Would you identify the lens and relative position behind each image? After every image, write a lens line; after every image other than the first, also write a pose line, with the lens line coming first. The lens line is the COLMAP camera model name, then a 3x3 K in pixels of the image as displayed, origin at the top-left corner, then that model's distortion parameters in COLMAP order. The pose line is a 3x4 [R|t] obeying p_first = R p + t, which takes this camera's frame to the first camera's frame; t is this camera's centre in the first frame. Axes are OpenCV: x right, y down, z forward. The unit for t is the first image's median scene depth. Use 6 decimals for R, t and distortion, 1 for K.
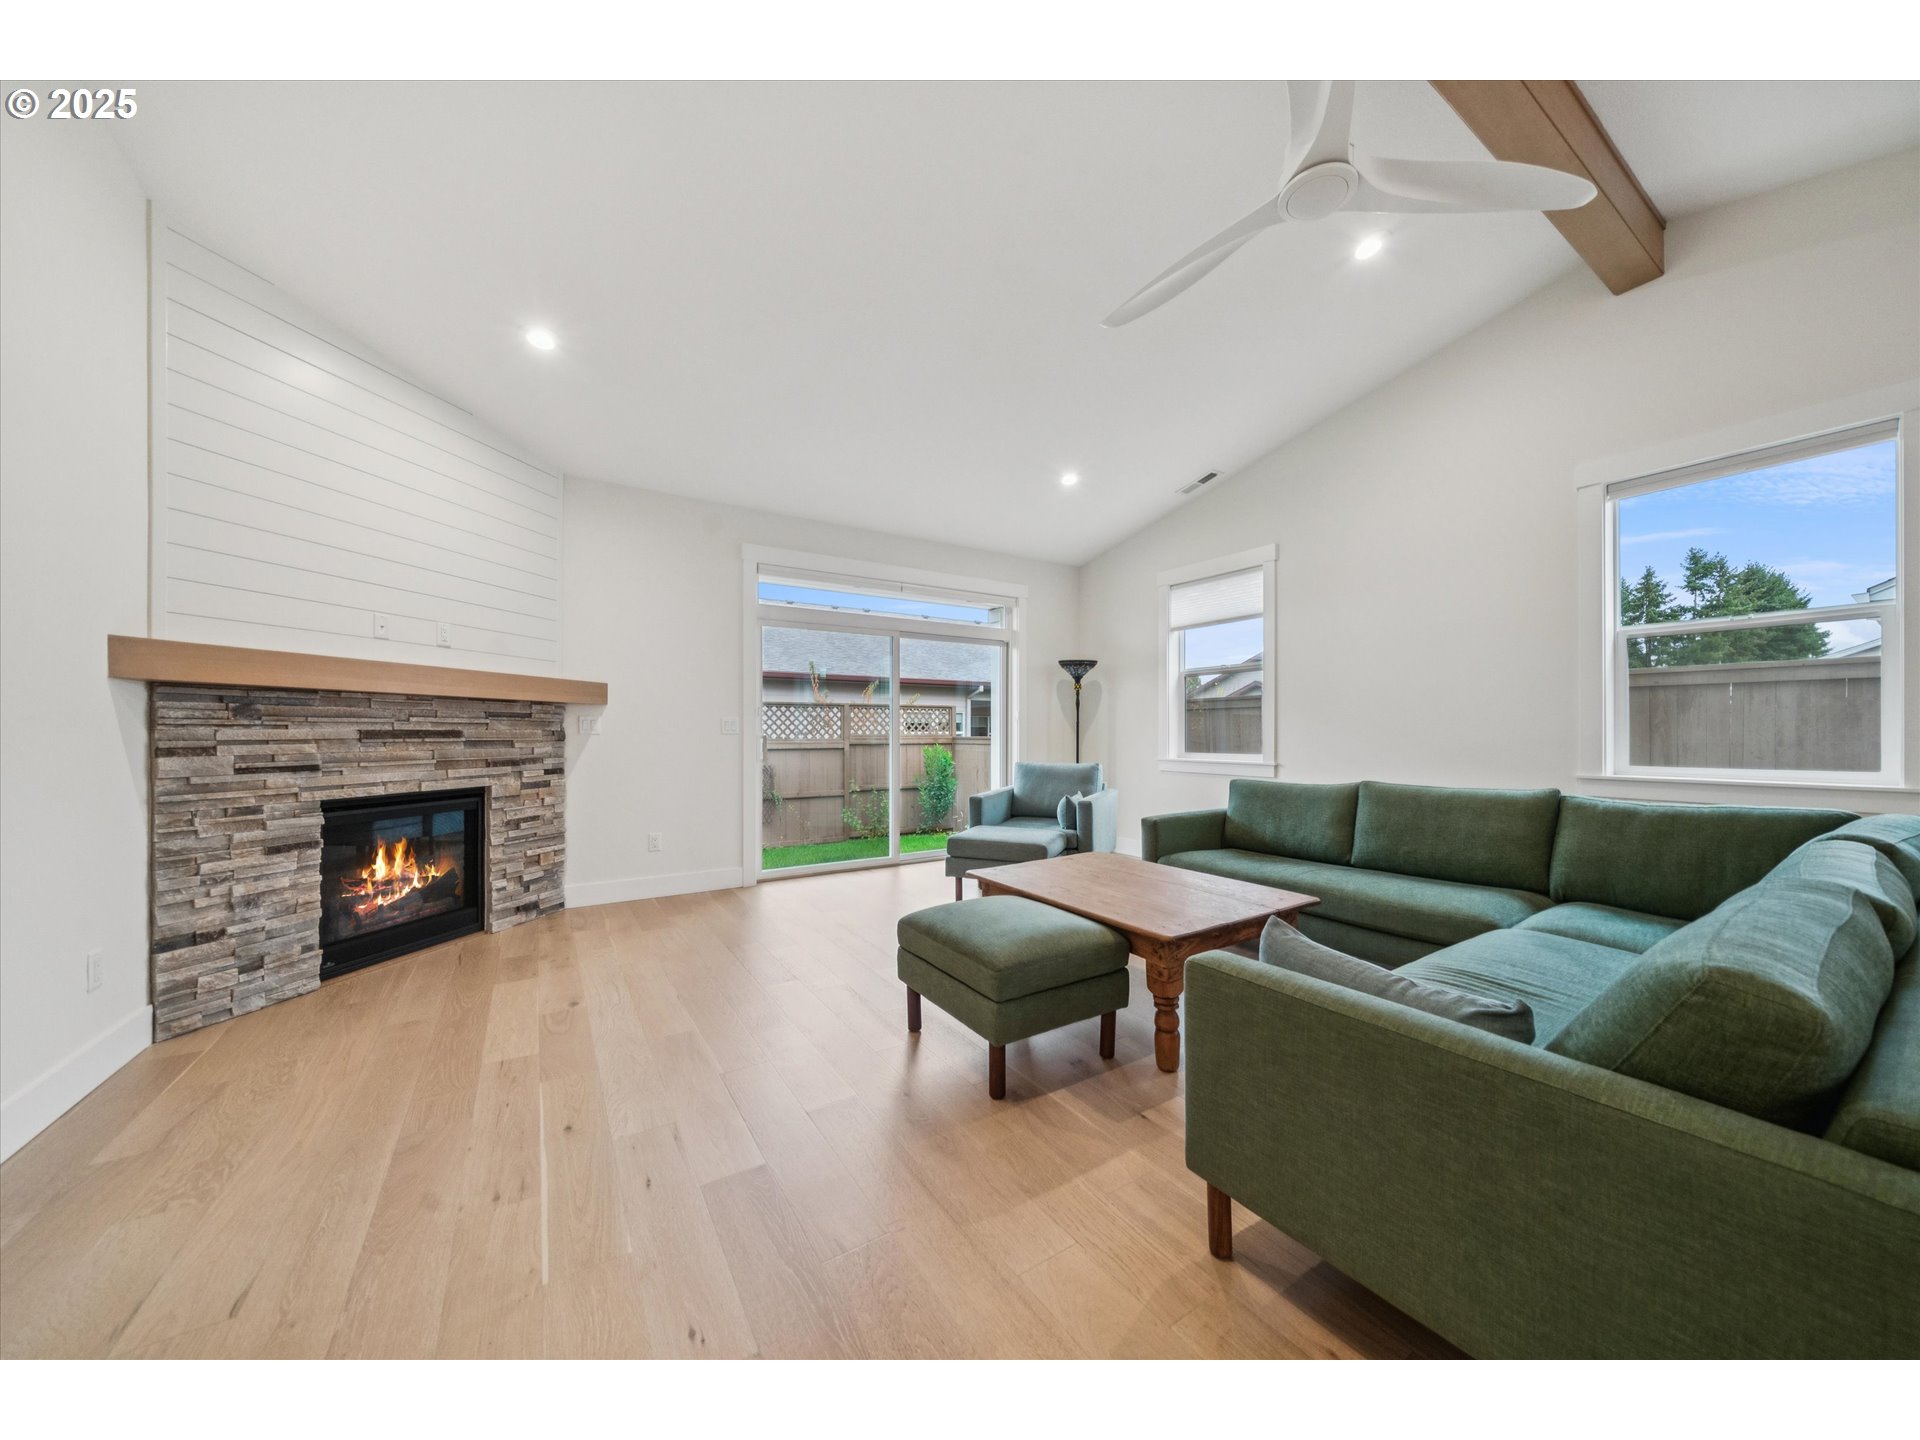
lens RADIAL K [[663.7, 0, 958.3], [0, 663.7, 726.9], [0, 0, 1]] dist [-0.015342, 0.000077]
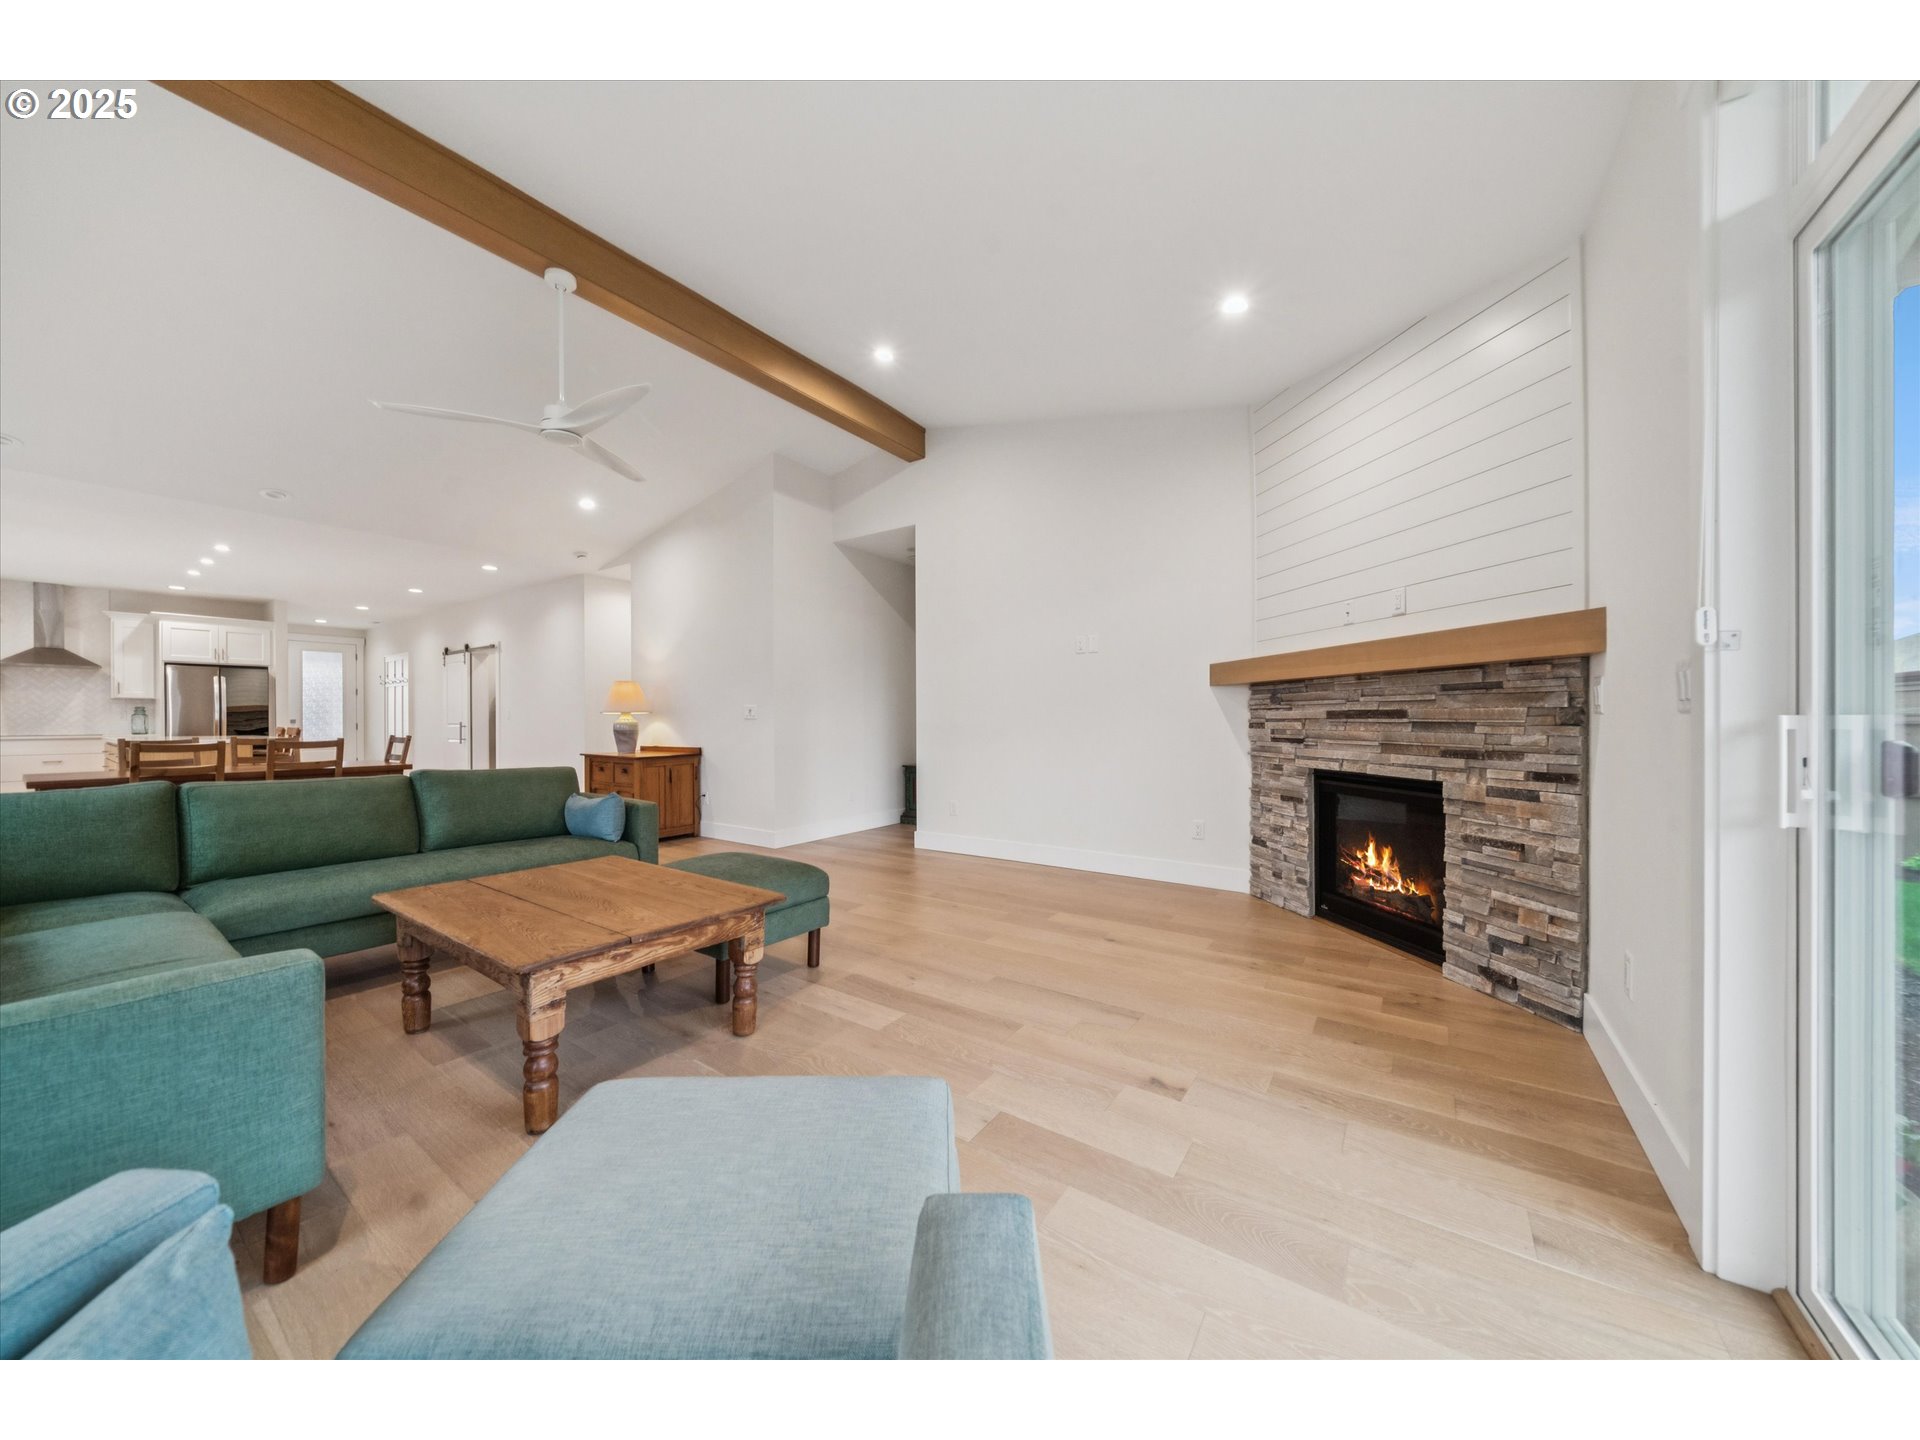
lens RADIAL K [[663.7, 0, 958.5], [0, 663.7, 720.5], [0, 0, 1]] dist [-0.015342, 0.000077]
pose [[-0.921411, 0.000687, -0.388589, 0.111372], [0.002700, 0.999986, -0.004635, 0.023082], [0.388580, -0.005320, -0.921400, 1.649234]]
